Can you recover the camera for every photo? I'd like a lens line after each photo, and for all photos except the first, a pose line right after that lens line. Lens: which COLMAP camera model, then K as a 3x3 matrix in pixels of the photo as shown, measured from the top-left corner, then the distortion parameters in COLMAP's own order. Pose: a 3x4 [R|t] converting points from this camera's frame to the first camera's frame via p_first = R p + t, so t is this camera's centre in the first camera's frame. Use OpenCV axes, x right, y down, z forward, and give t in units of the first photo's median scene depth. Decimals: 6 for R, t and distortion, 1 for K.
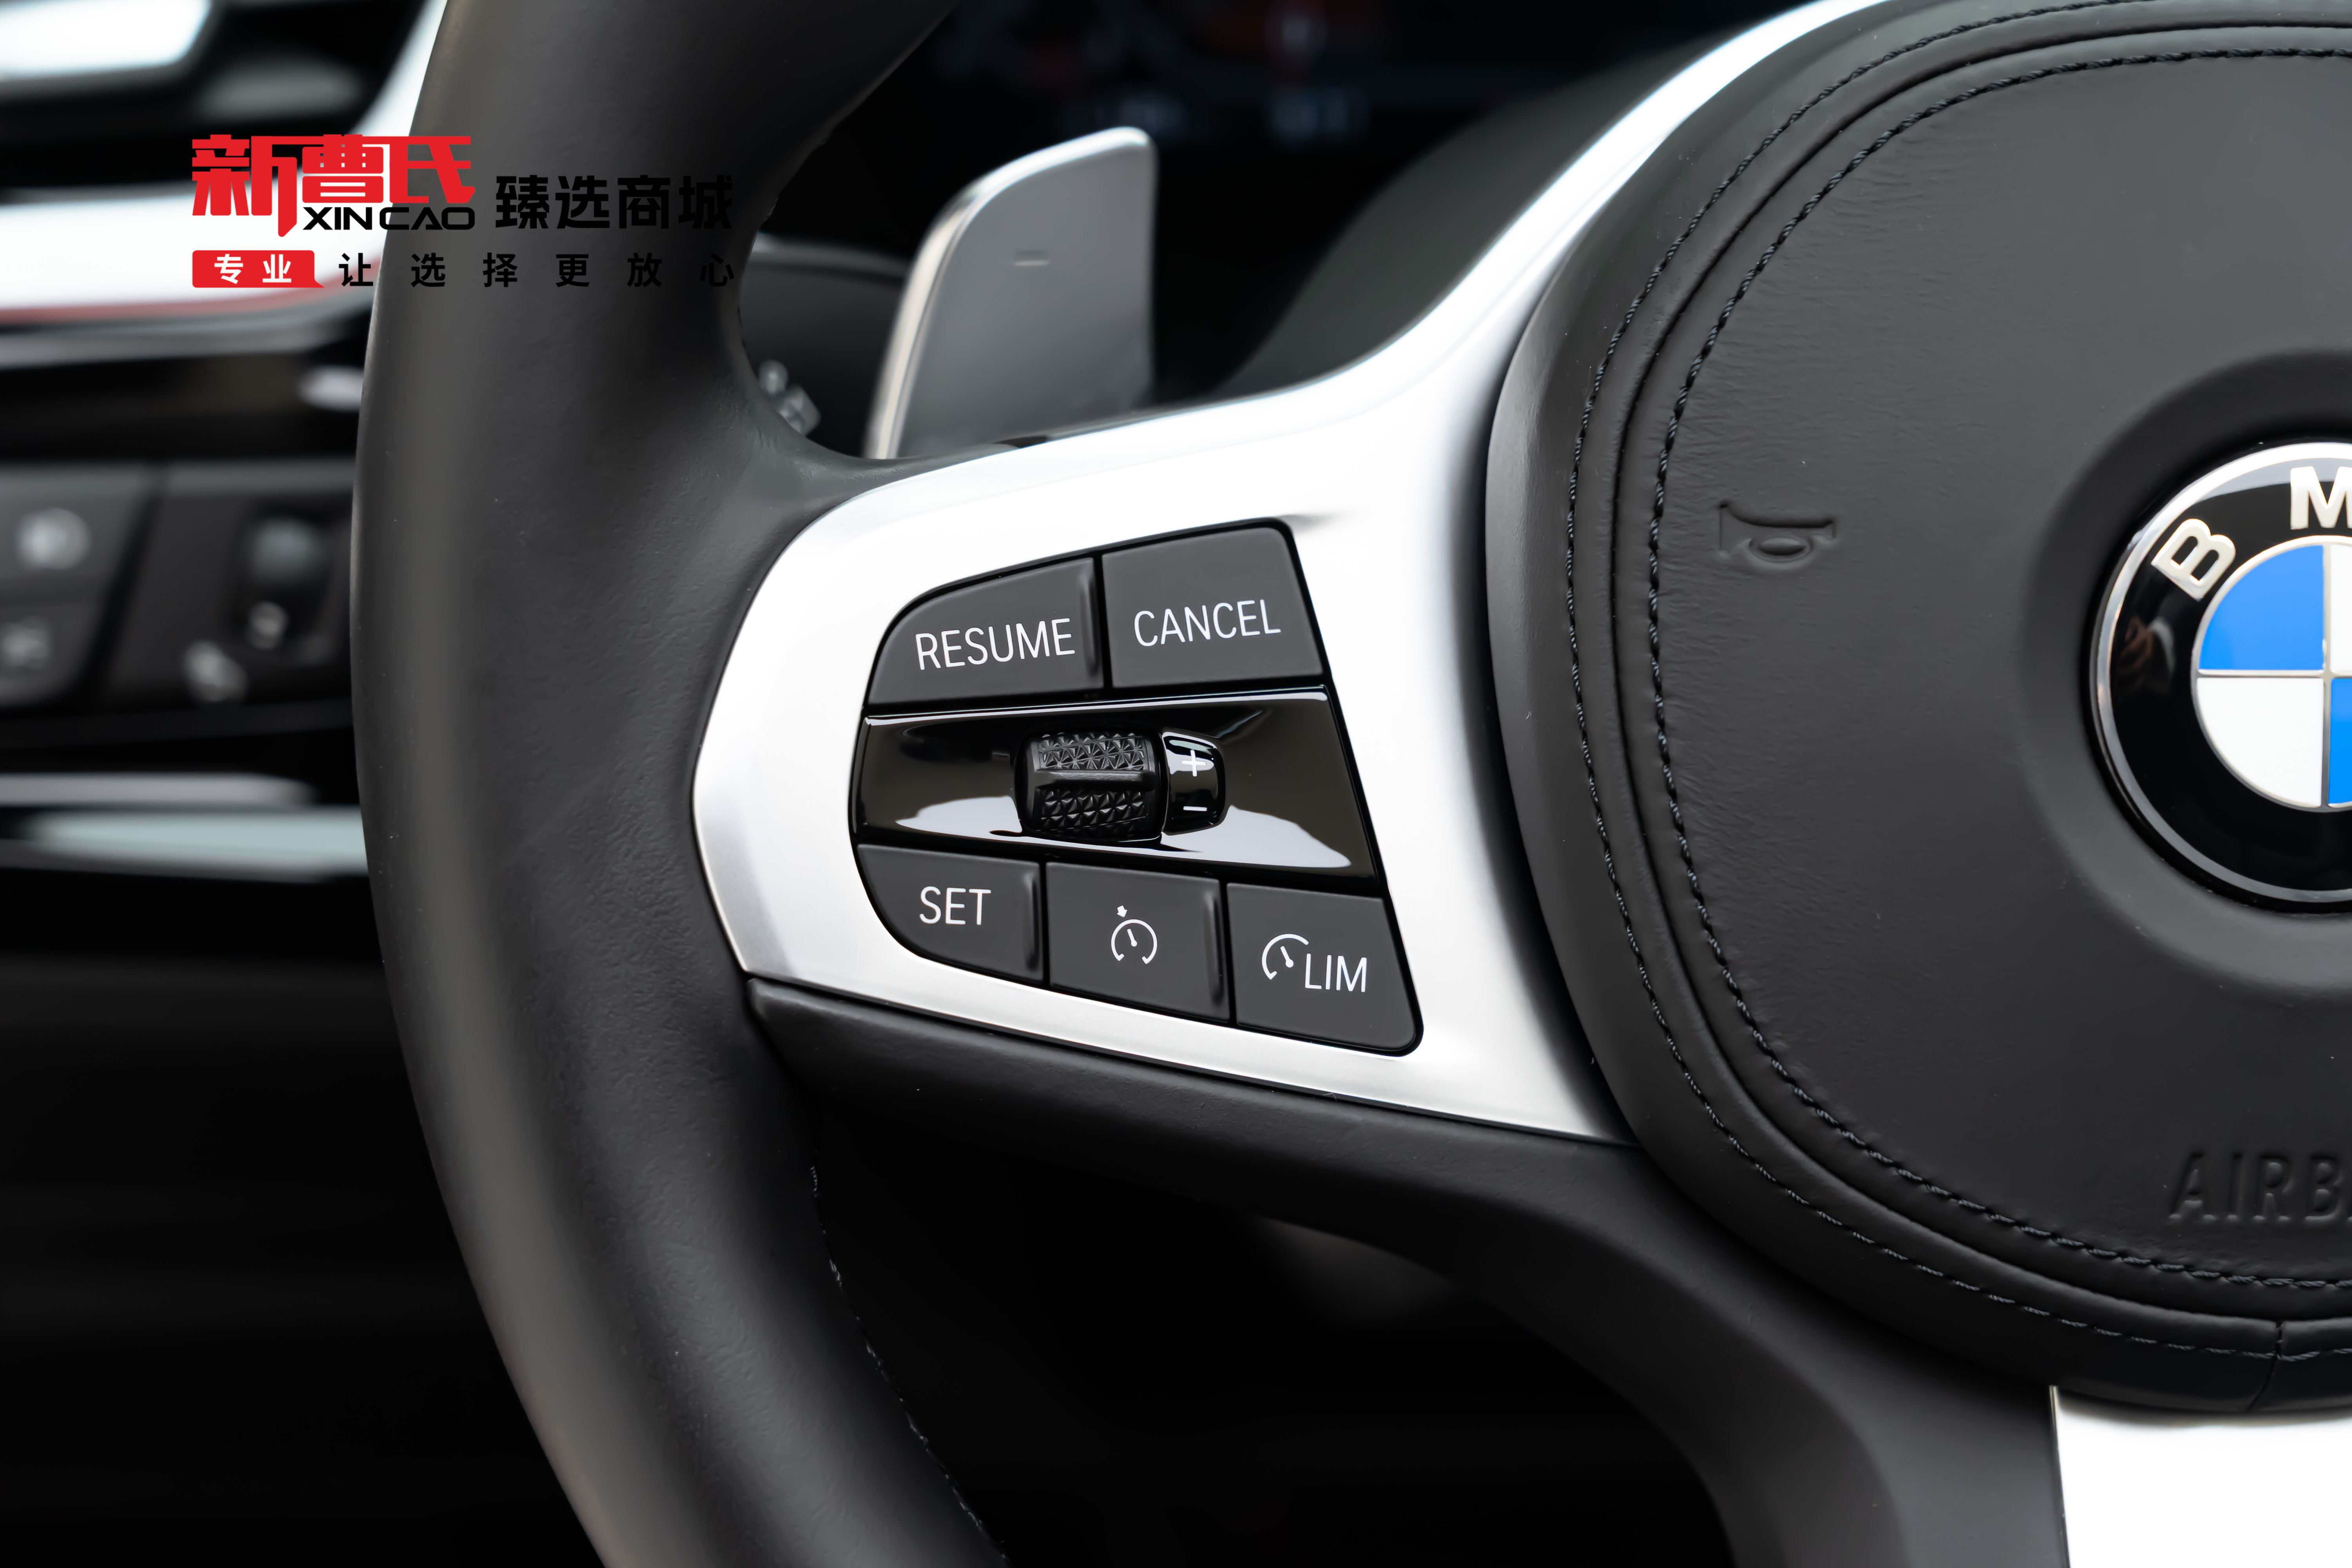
lens RADIAL K [[6317.2, 0, 1187.8], [0, 6317.2, 809.2], [0, 0, 1]] dist [0.054708, 0.000000]
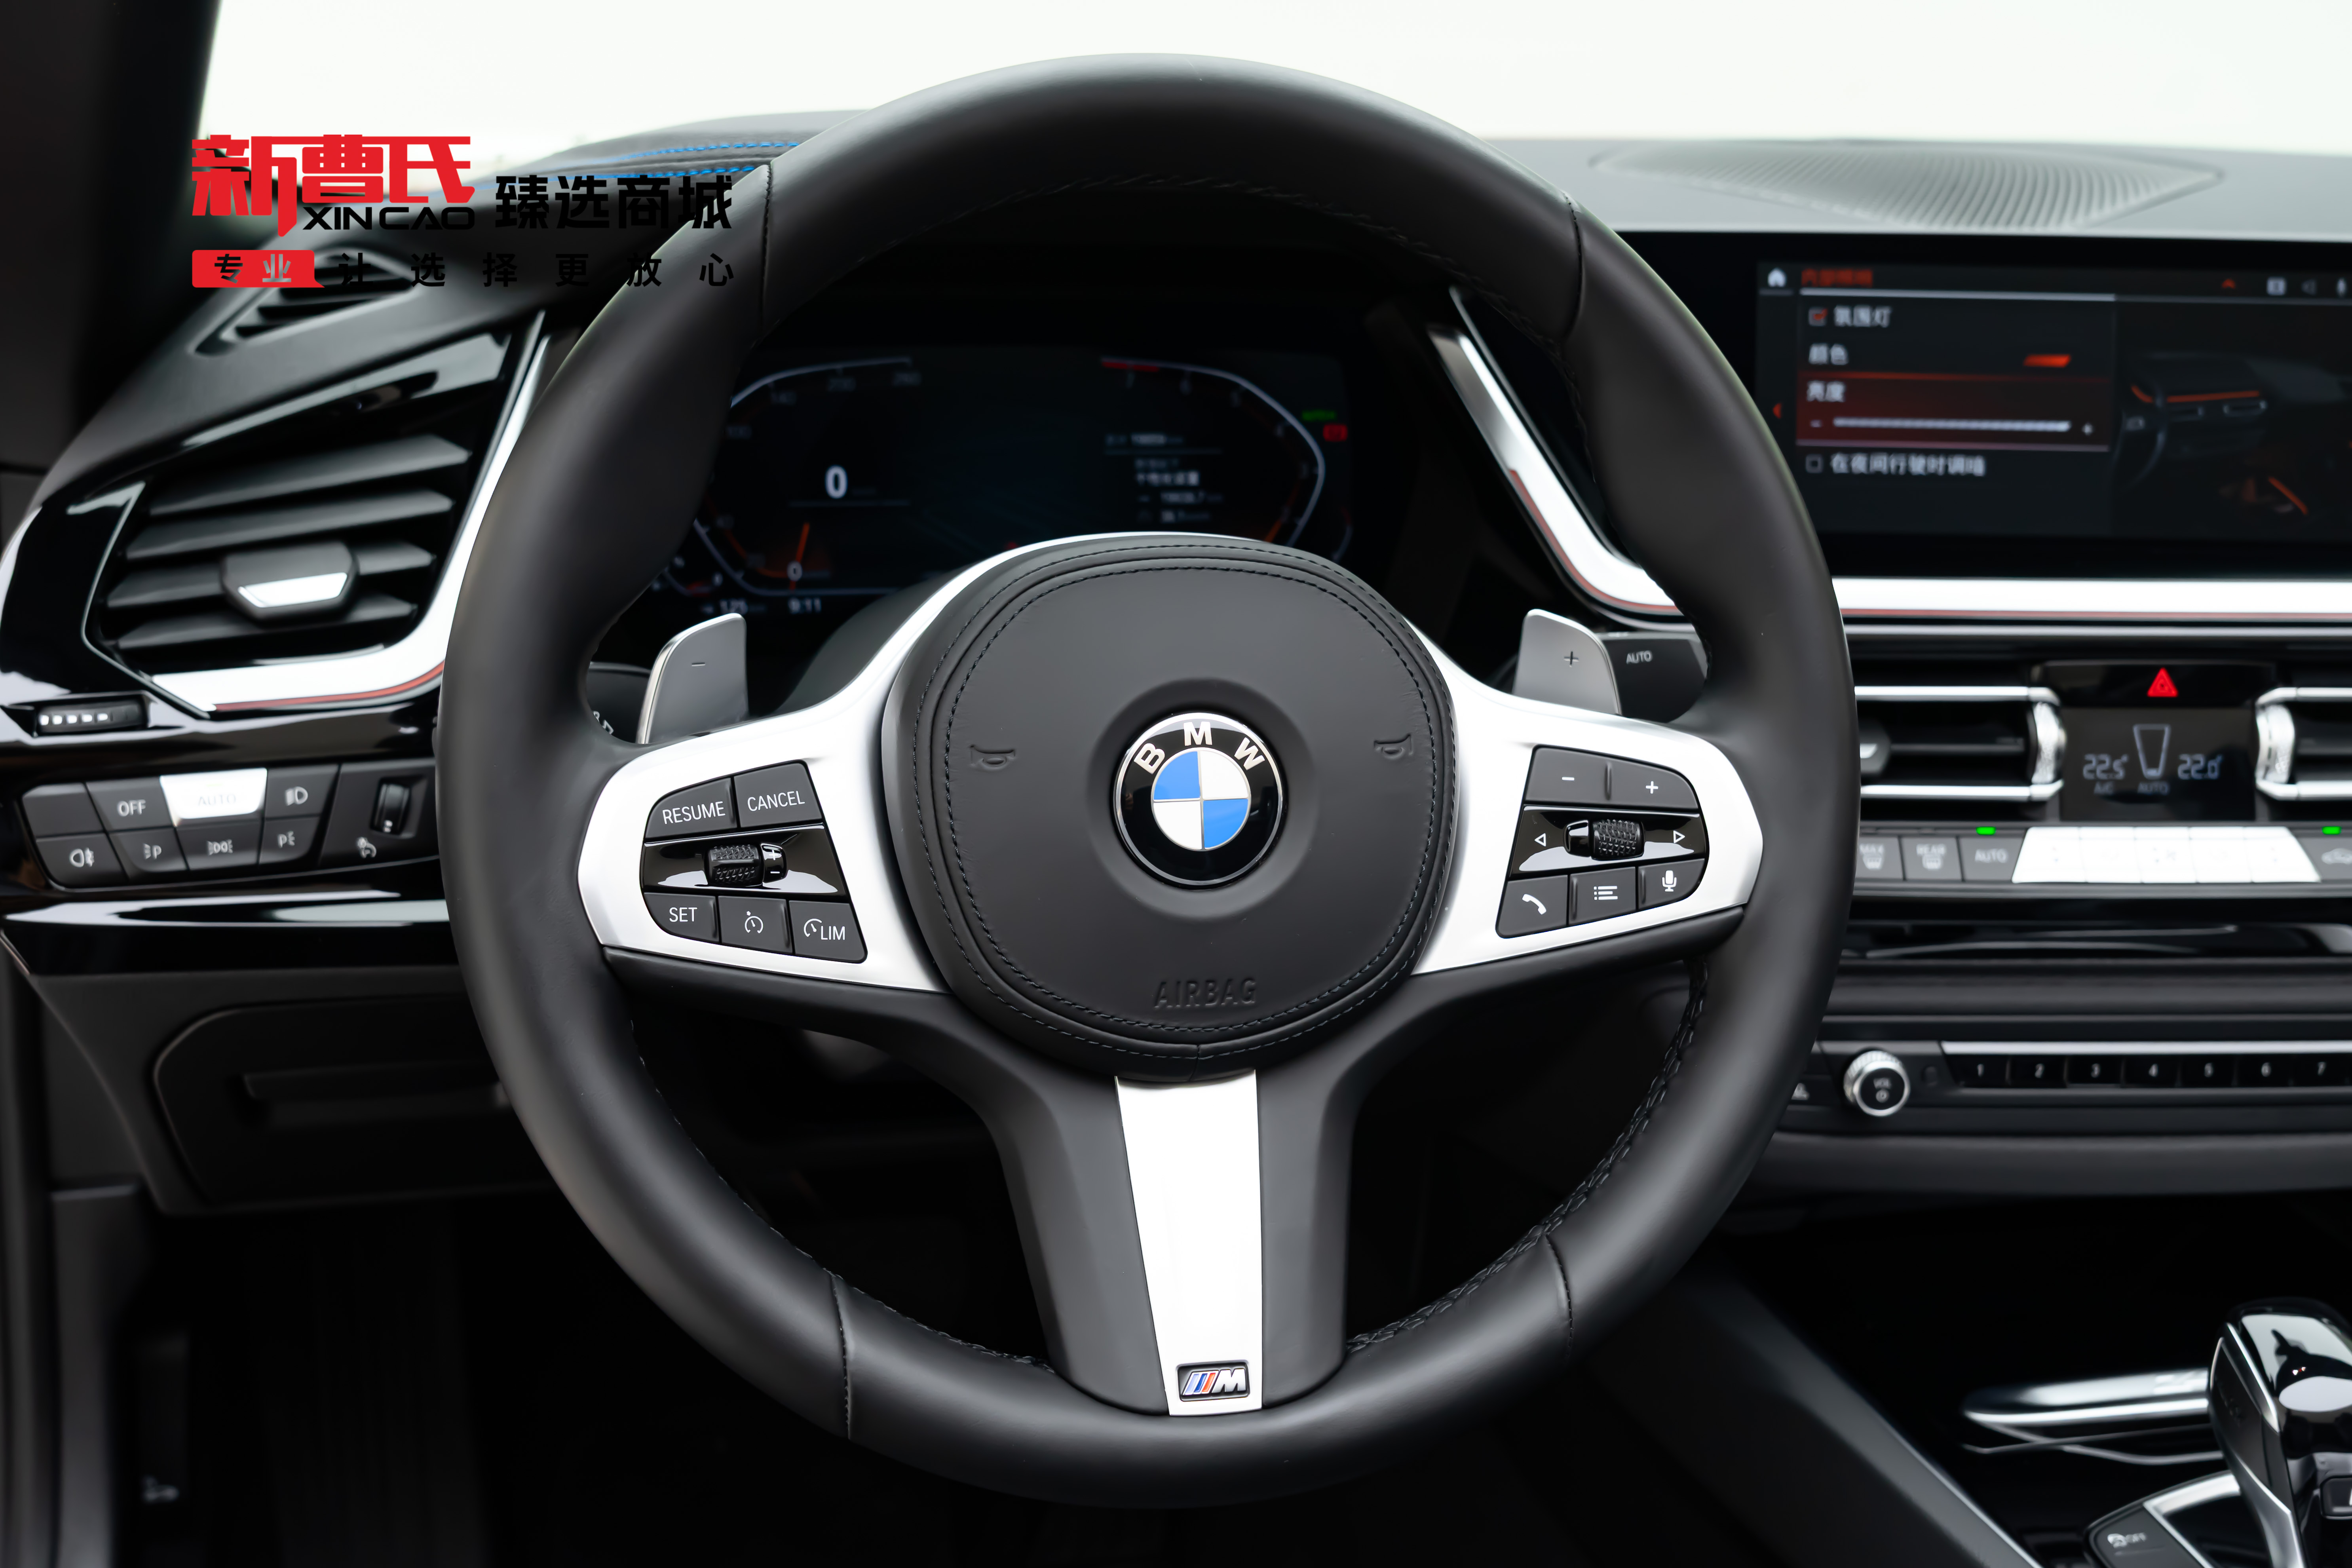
lens RADIAL K [[2861.0, 0, 1163.8], [0, 2861.0, 811.8], [0, 0, 1]] dist [0.066179, 0.000000]
pose [[0.988212, -0.049814, 0.144759, -0.010078], [0.054736, 0.998043, -0.030218, 0.019350], [-0.142971, 0.037786, 0.989005, -0.186055]]
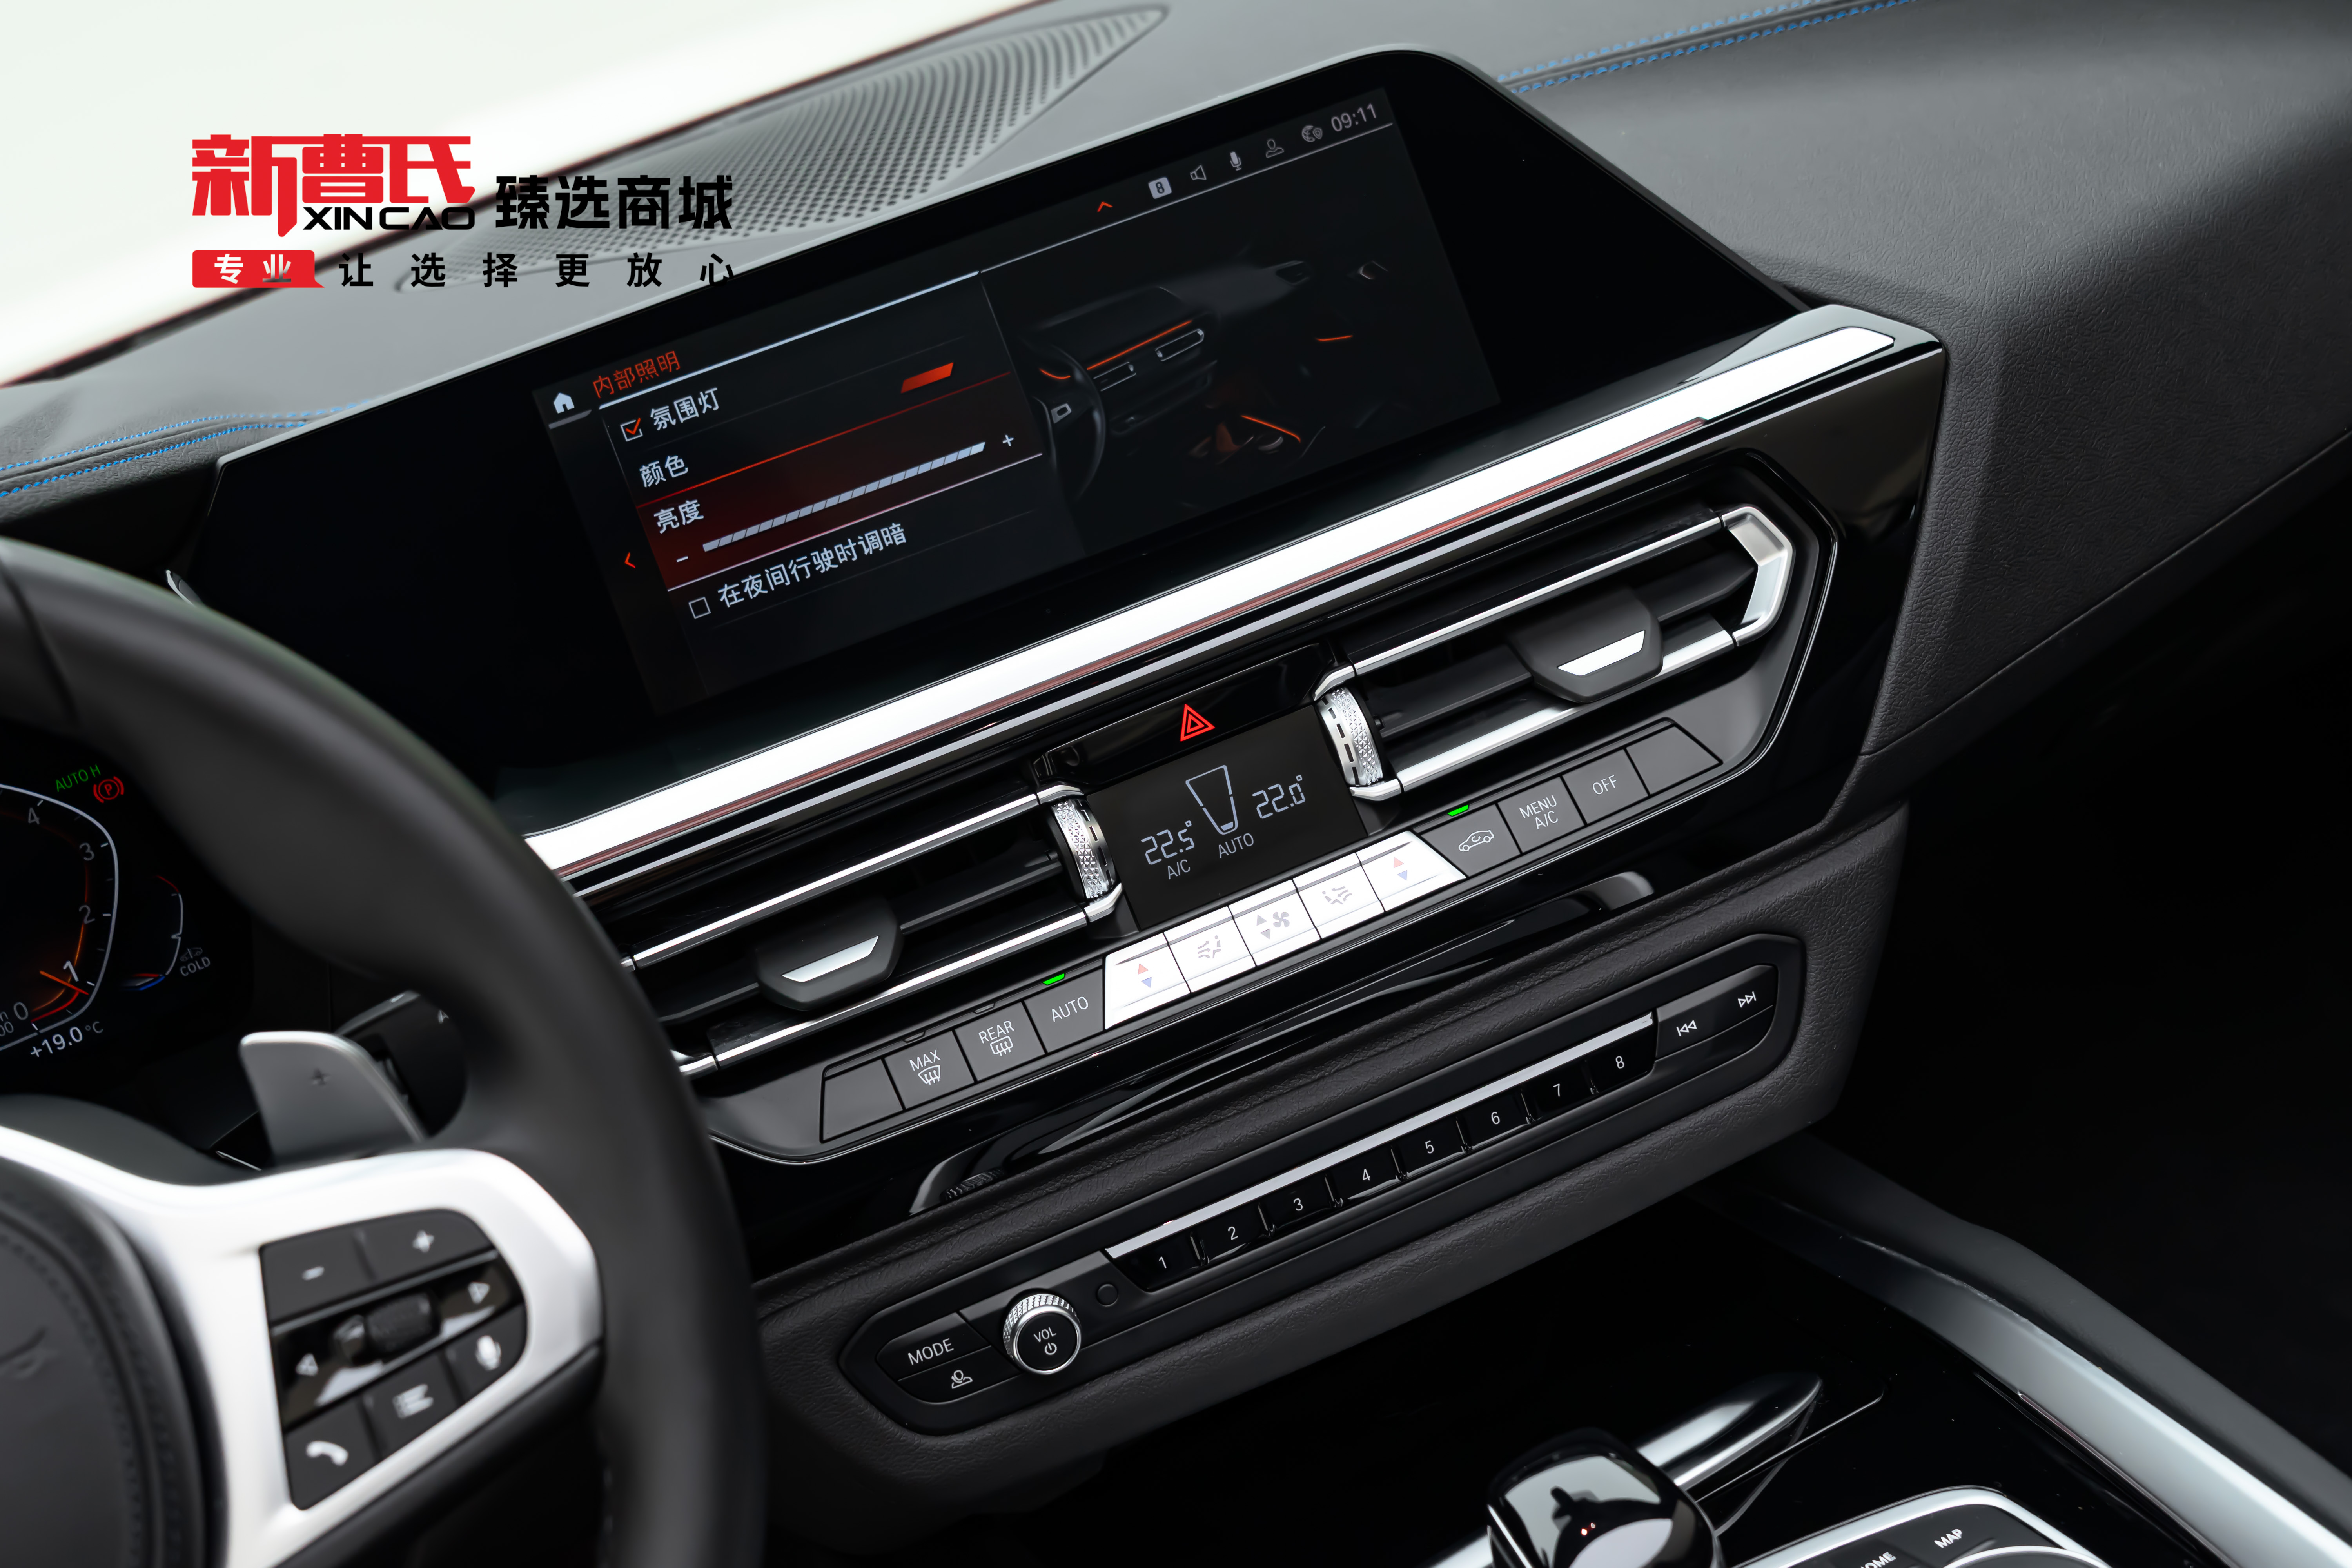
lens RADIAL K [[3213.2, 0, 1192.1], [0, 3213.2, 789.7], [0, 0, 1]] dist [0.052167, 0.000000]
pose [[0.881705, -0.415998, 0.222581, 0.428385], [0.424020, 0.905562, 0.012814, -0.057581], [-0.206891, 0.083081, 0.974830, -0.060438]]
